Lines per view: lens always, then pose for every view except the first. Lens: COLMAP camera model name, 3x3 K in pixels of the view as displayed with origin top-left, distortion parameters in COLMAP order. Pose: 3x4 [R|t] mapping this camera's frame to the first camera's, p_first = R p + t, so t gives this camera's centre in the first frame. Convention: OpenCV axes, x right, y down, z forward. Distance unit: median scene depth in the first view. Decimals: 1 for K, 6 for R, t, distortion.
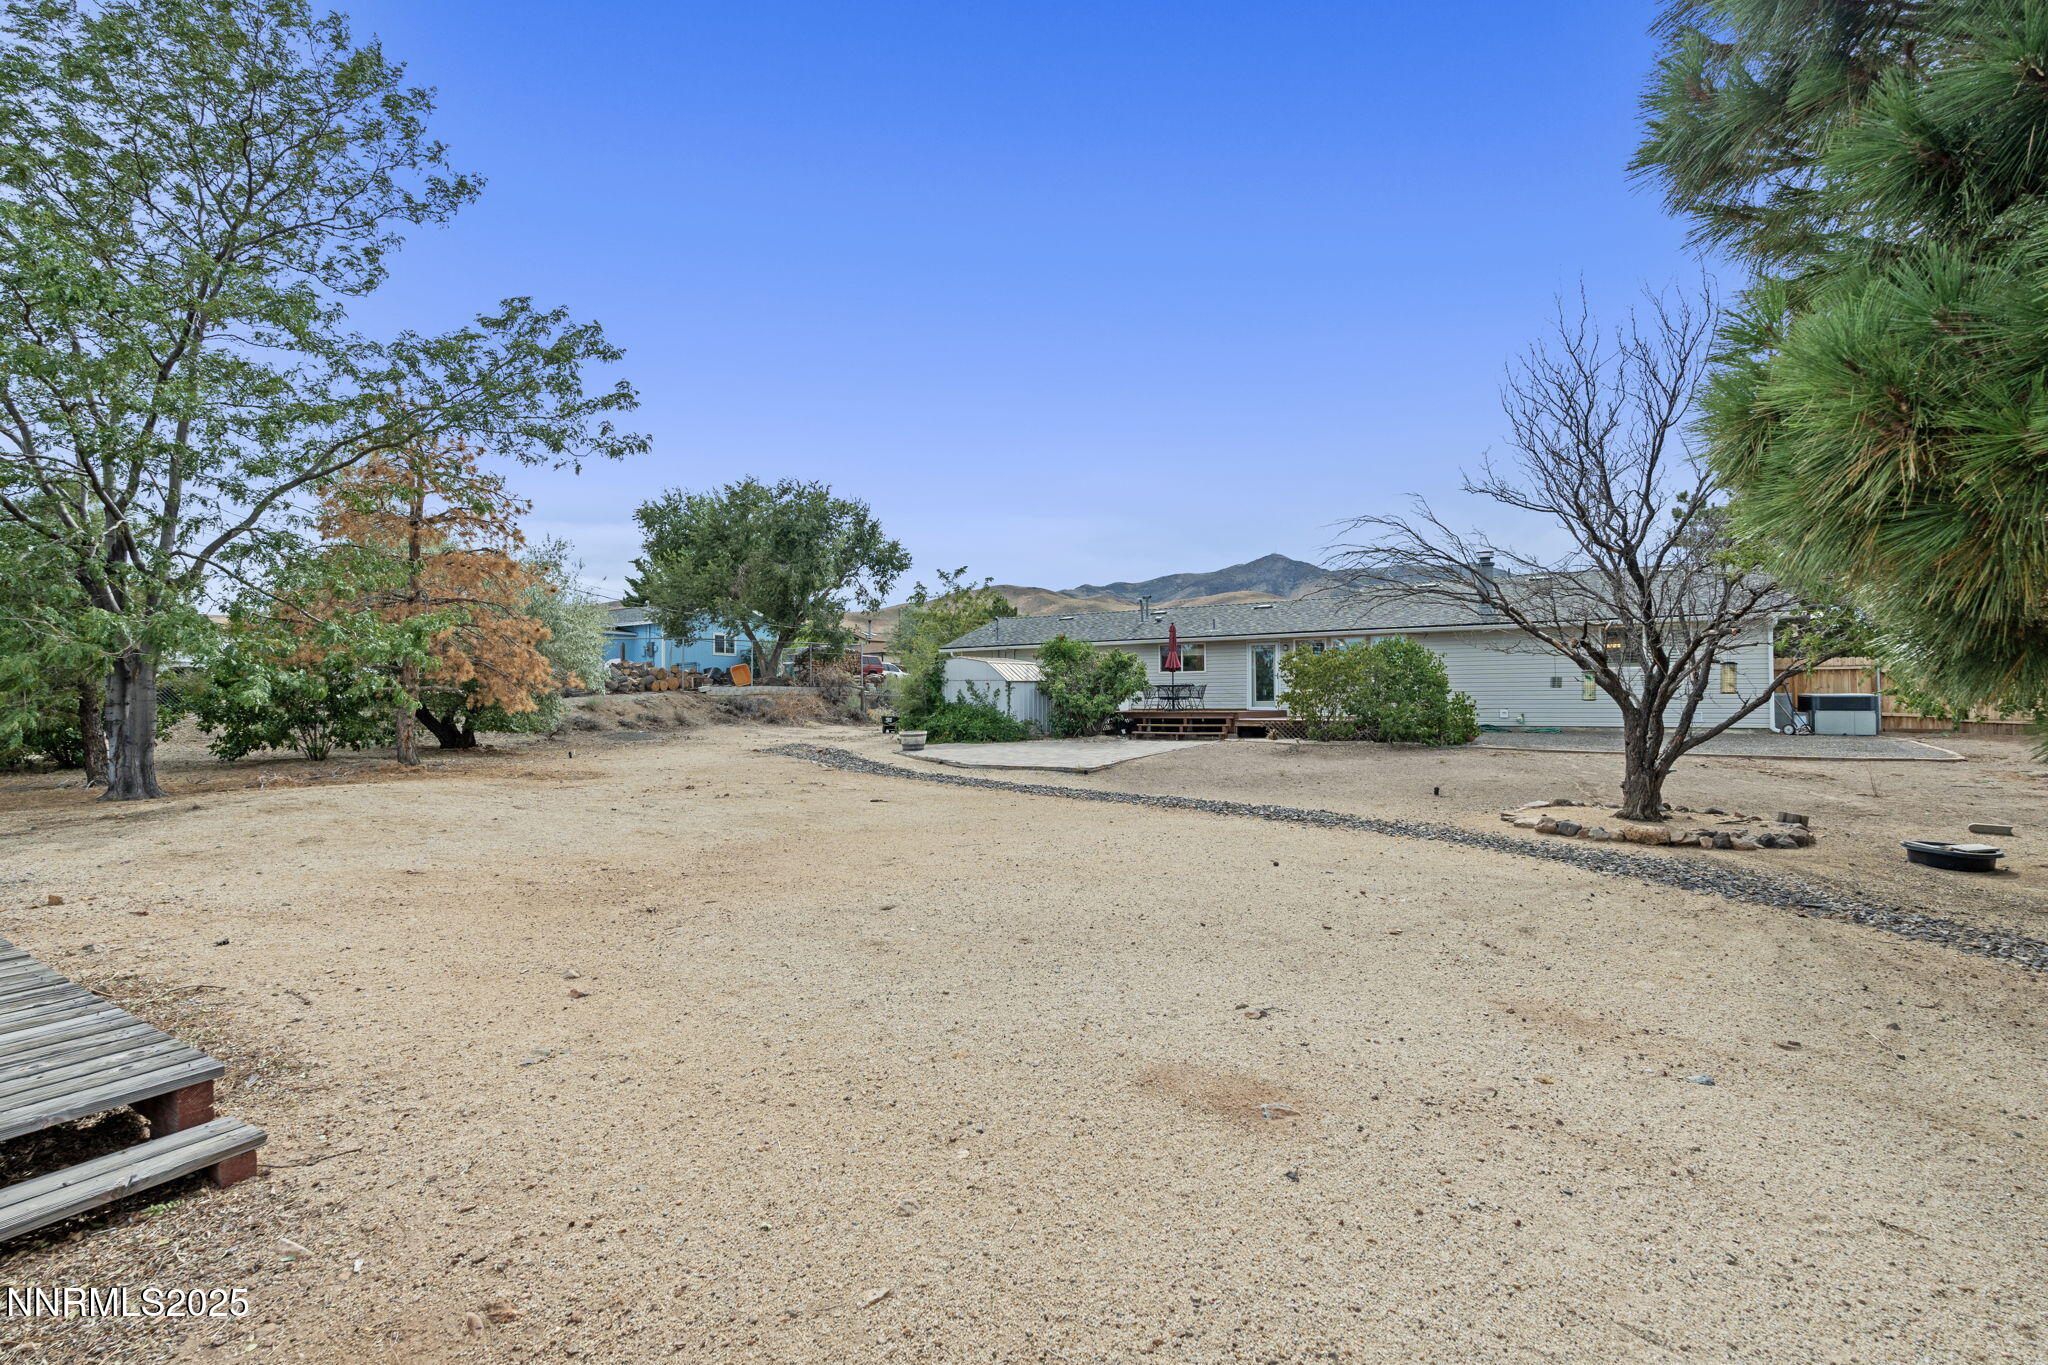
lens RADIAL K [[929.0, 0, 1022.2], [0, 929.0, 702.4], [0, 0, 1]] dist [-0.002212, -0.000093]
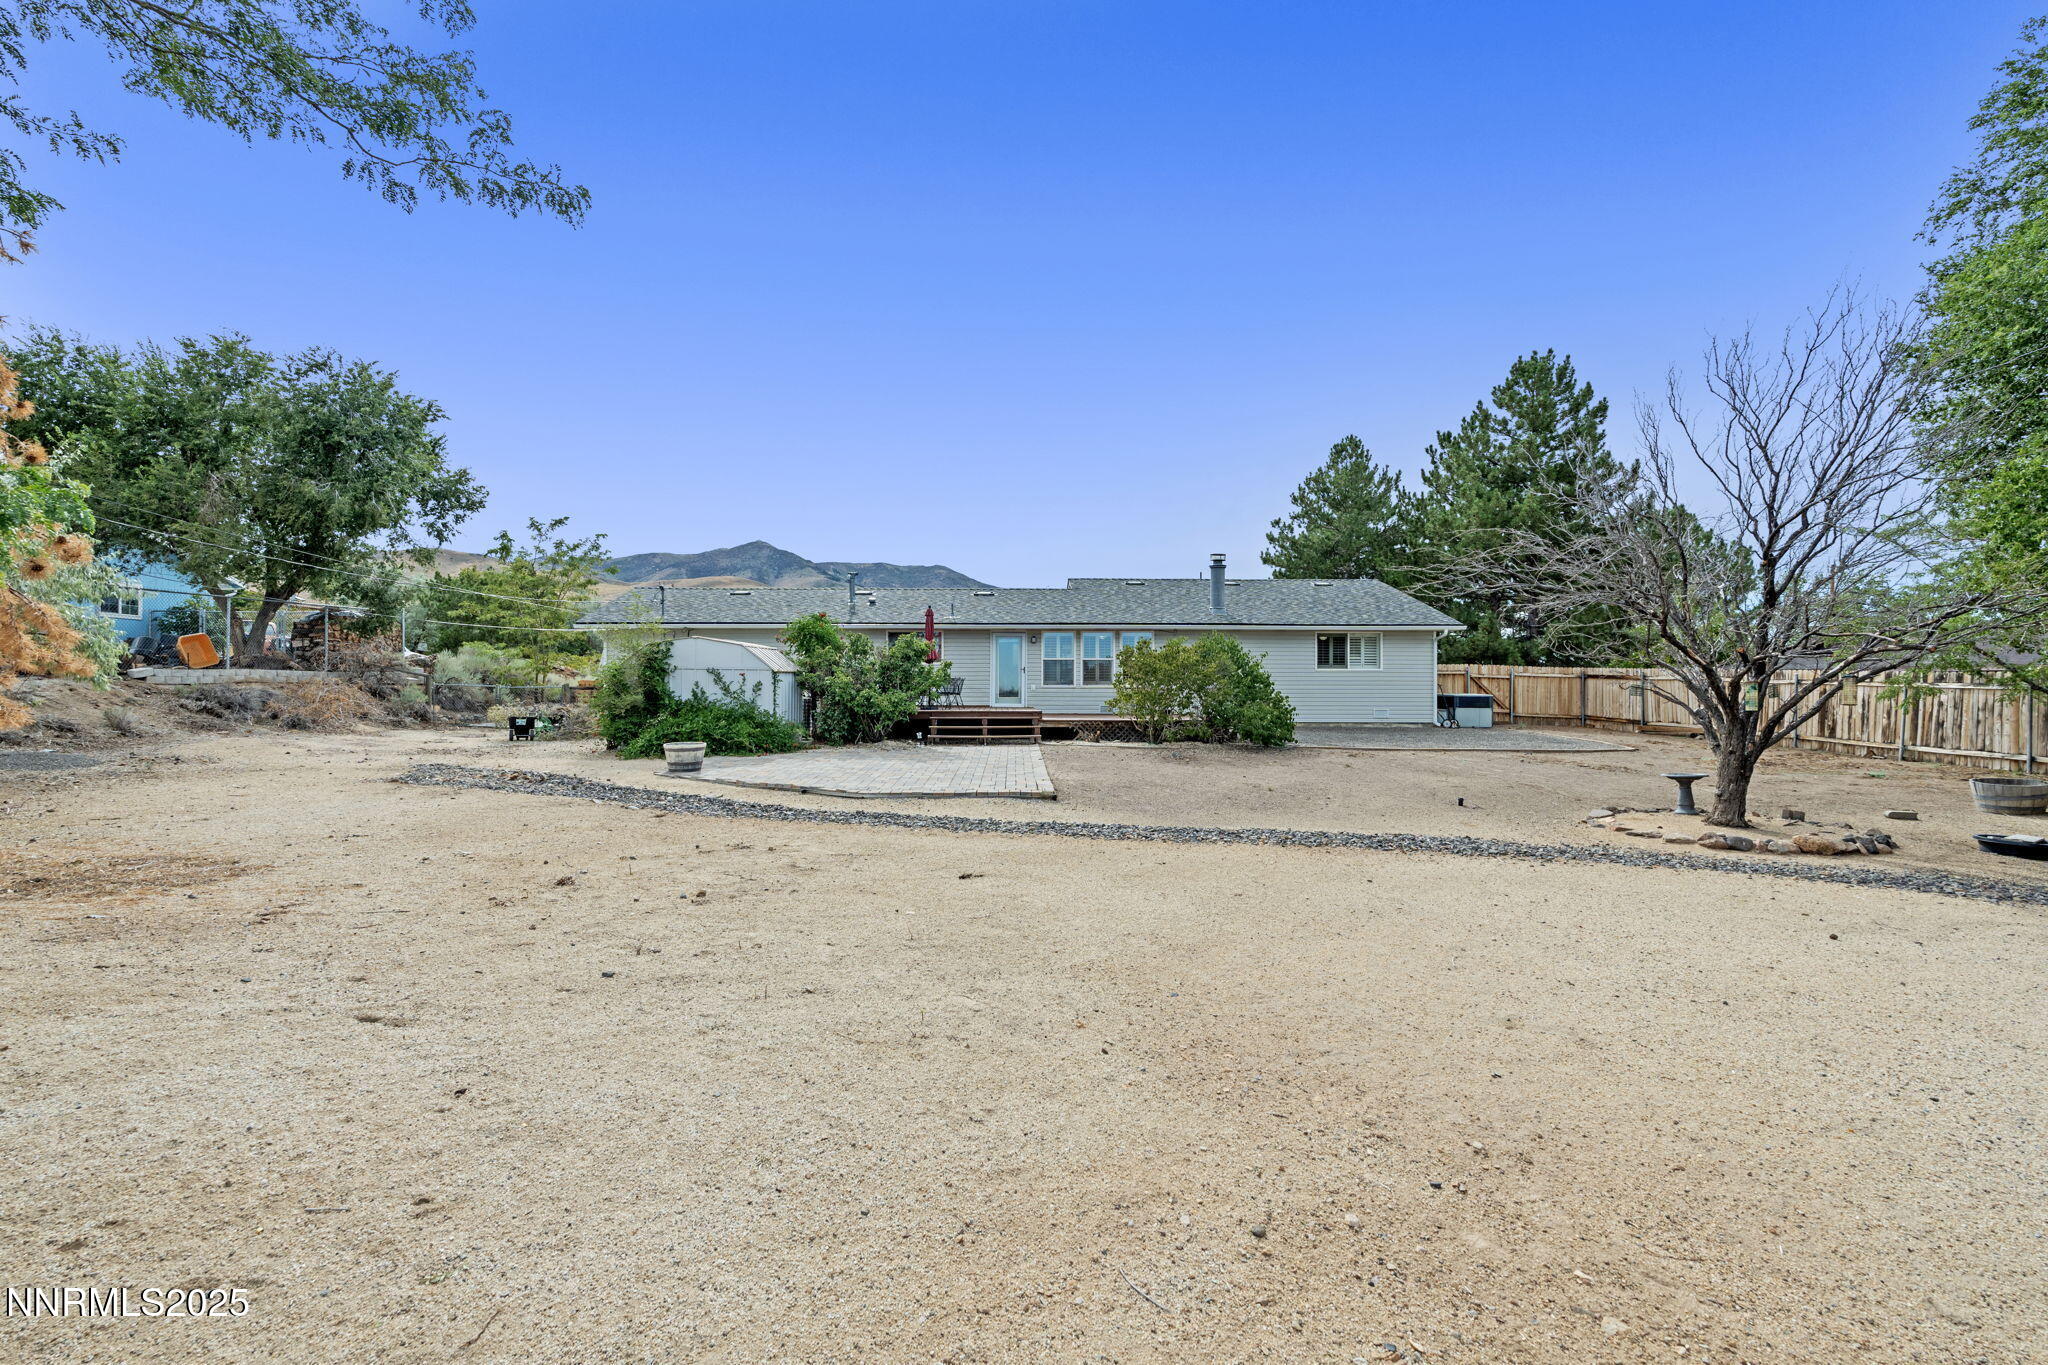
lens RADIAL K [[920.2, 0, 1028.4], [0, 920.2, 693.5], [0, 0, 1]] dist [-0.000435, -0.000578]
pose [[0.839661, 0.004714, 0.543091, -0.214346], [-0.006471, 0.999978, 0.001324, -0.006339], [-0.543073, -0.004626, 0.839673, 0.227226]]
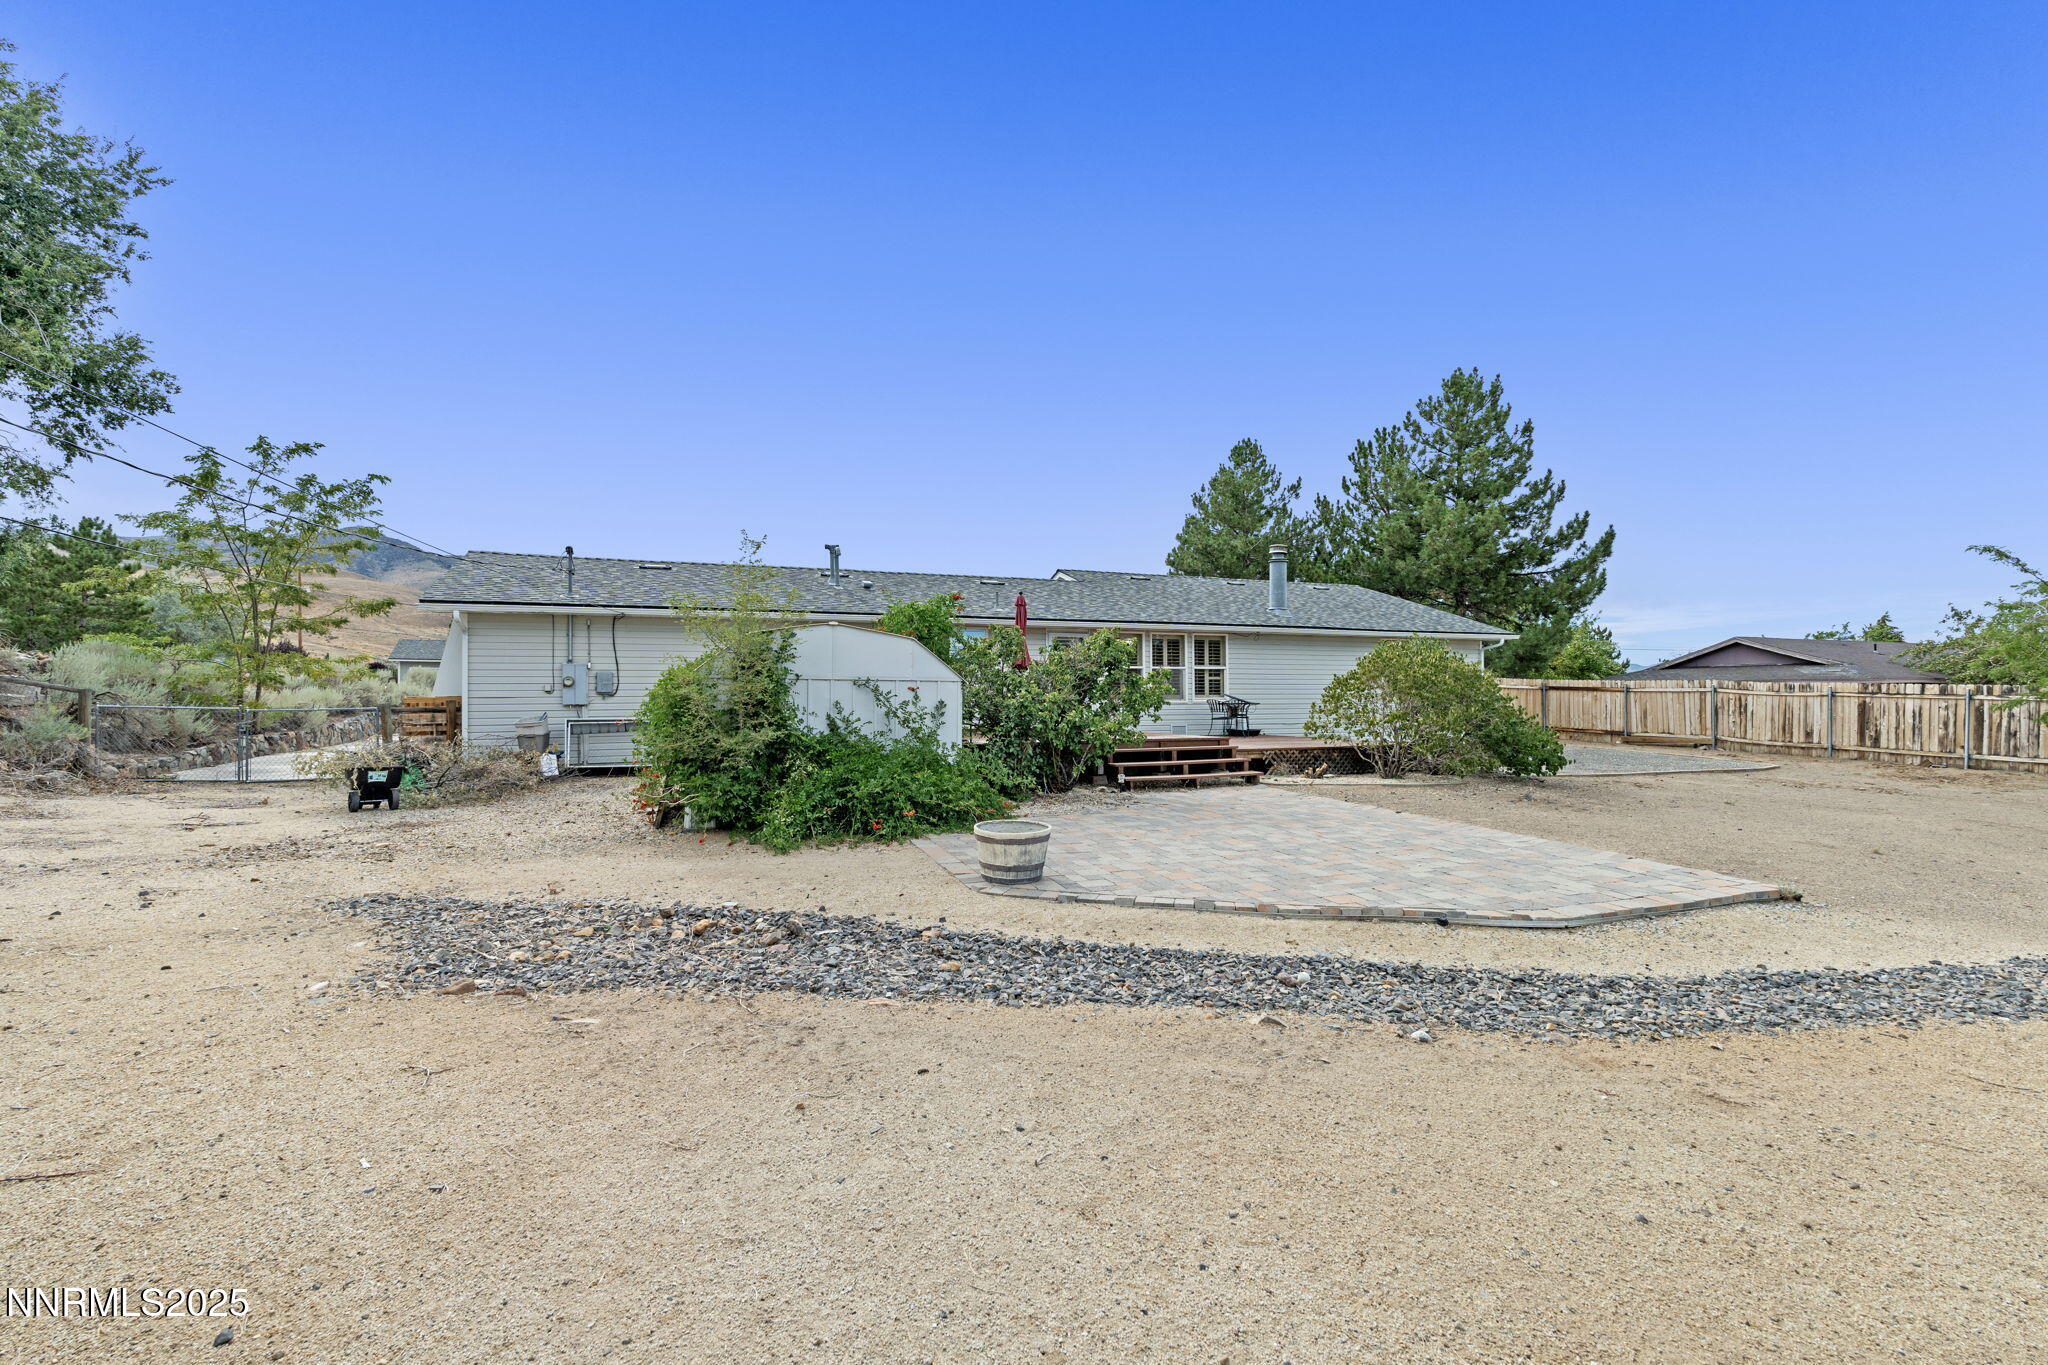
lens RADIAL K [[903.1, 0, 1024.0], [0, 903.1, 682.5], [0, 0, 1]] dist [-0.005035, -0.000158]
pose [[0.596313, 0.017129, 0.802569, -0.302675], [0.000504, 0.999764, -0.021712, -0.012398], [-0.802752, 0.013351, 0.596164, 0.609304]]
